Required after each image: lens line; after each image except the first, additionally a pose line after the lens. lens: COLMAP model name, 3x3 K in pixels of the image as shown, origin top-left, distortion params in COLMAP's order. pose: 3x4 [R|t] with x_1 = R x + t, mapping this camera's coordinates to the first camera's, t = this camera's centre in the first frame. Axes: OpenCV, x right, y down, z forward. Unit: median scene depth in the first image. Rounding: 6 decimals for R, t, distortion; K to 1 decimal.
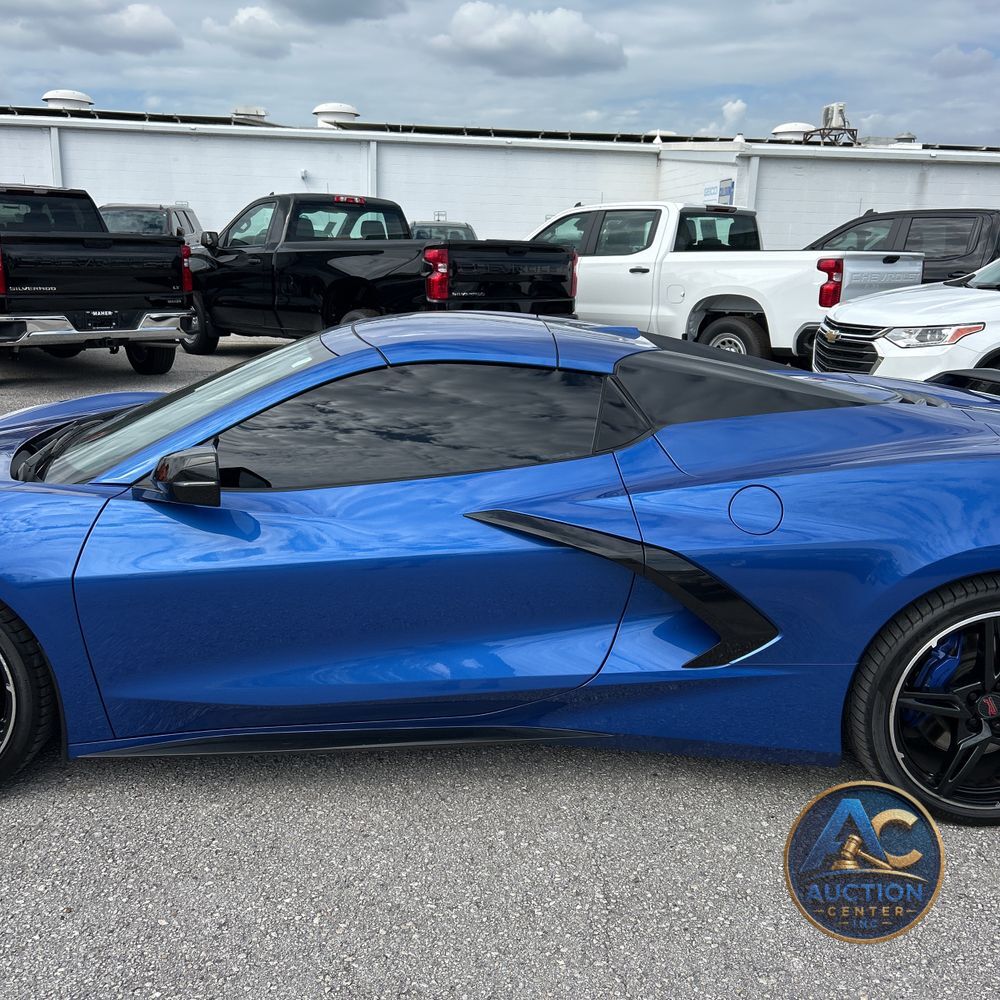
lens RADIAL K [[1012.0, 0, 491.8], [0, 1012.0, 504.5], [0, 0, 1]] dist [0.002264, 0.000000]
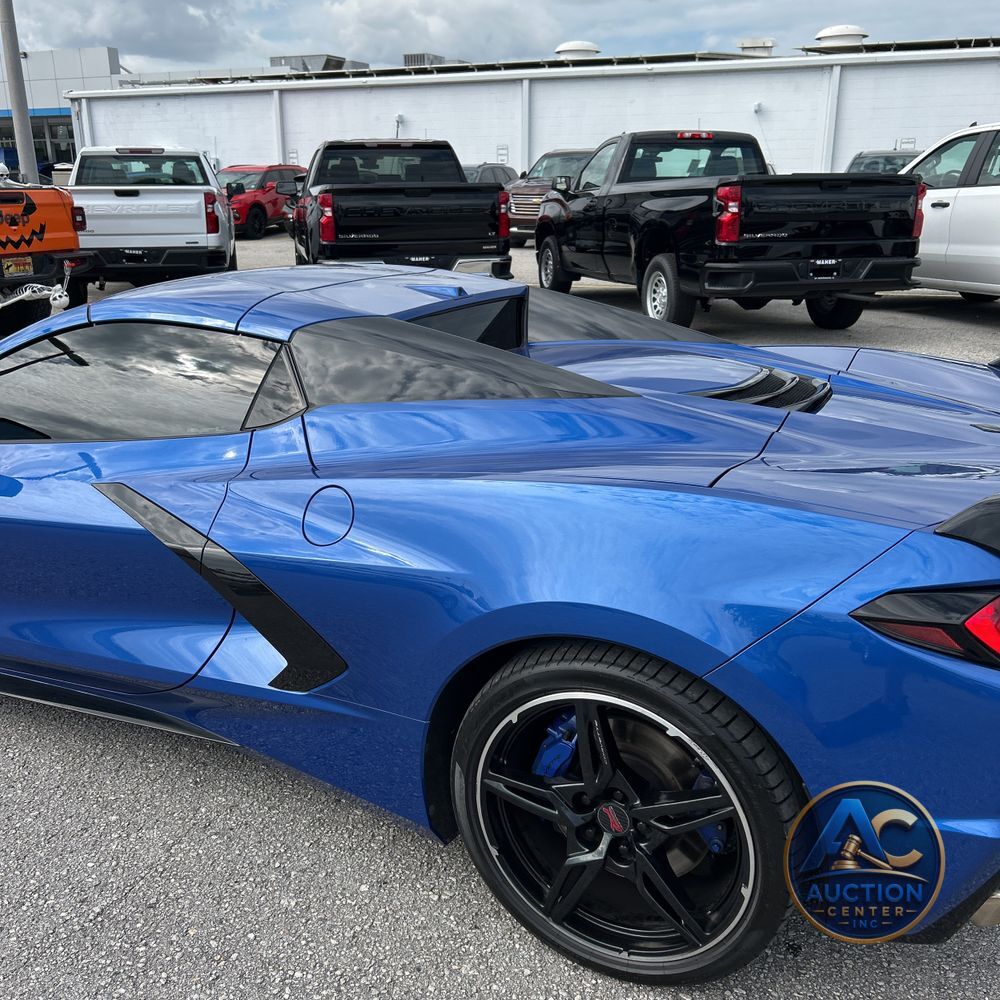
lens RADIAL K [[1012.0, 0, 503.6], [0, 1012.0, 505.7], [0, 0, 1]] dist [0.002264, 0.000000]
pose [[0.883034, 0.108617, -0.456566, 0.180485], [-0.082550, 0.993629, 0.076726, -0.018068], [0.461991, -0.030062, 0.886375, 0.080935]]
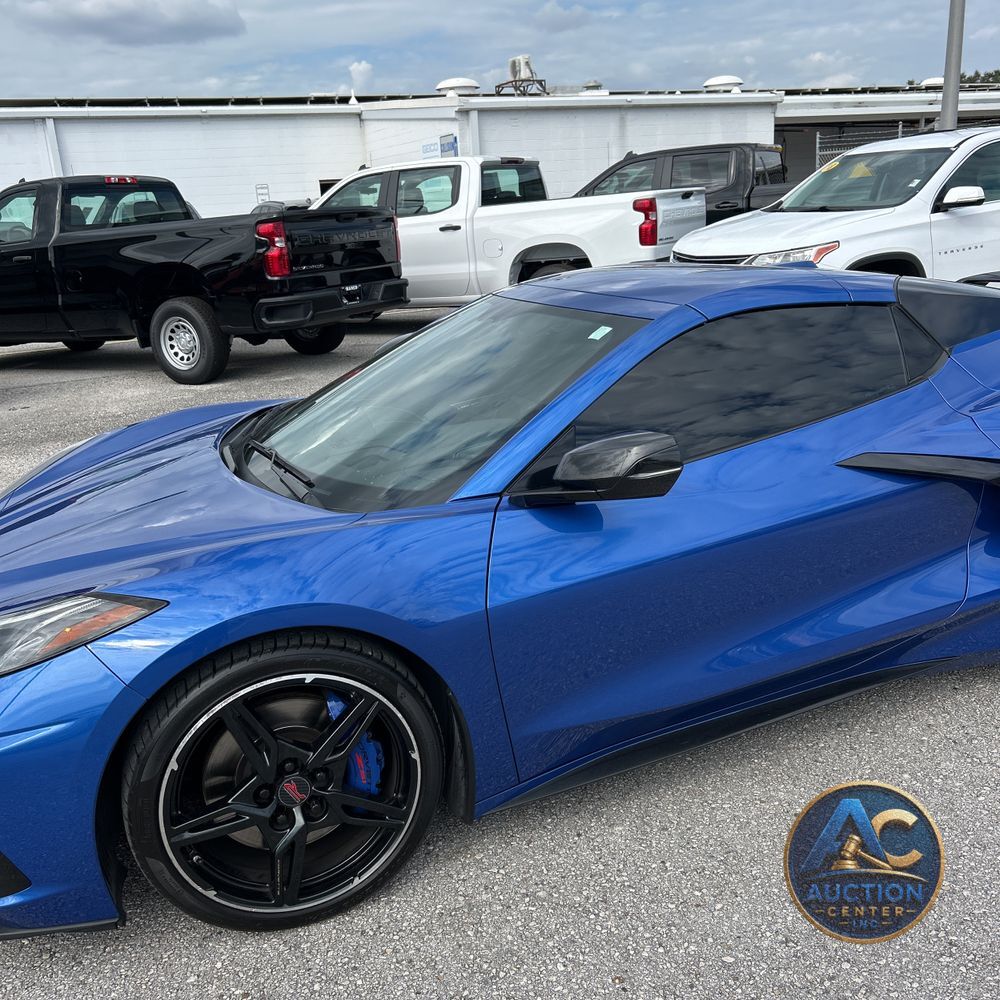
lens RADIAL K [[1012.0, 0, 501.8], [0, 1012.0, 499.8], [0, 0, 1]] dist [0.002264, 0.000000]
pose [[0.939290, -0.171125, 0.297407, -0.148401], [0.162904, 0.985249, 0.052409, -0.013888], [-0.301988, -0.000778, 0.953311, 0.043749]]
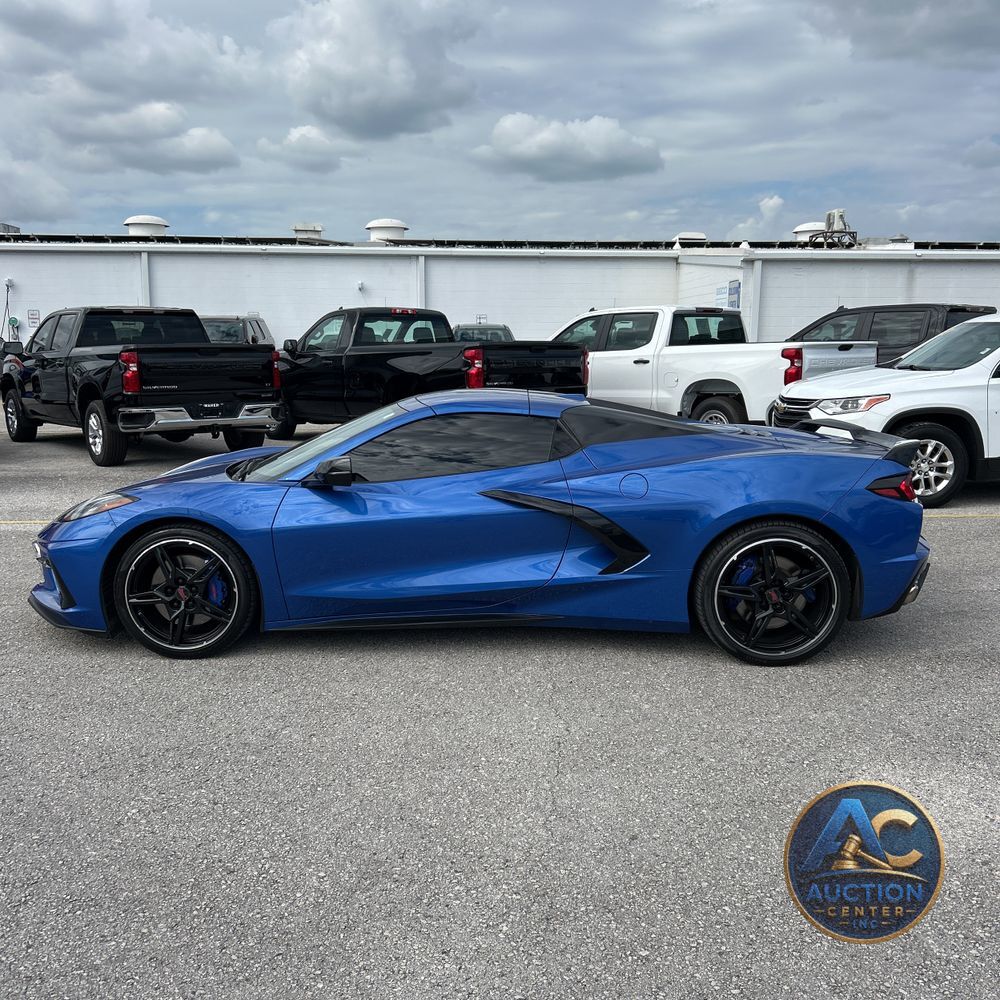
lens RADIAL K [[1012.0, 0, 492.5], [0, 1012.0, 490.5], [0, 0, 1]] dist [0.002264, 0.000000]
pose [[0.998725, -0.019839, -0.046424, 0.020735], [0.014863, 0.994343, -0.105169, 0.048345], [0.048248, 0.104345, 0.993370, -0.202574]]
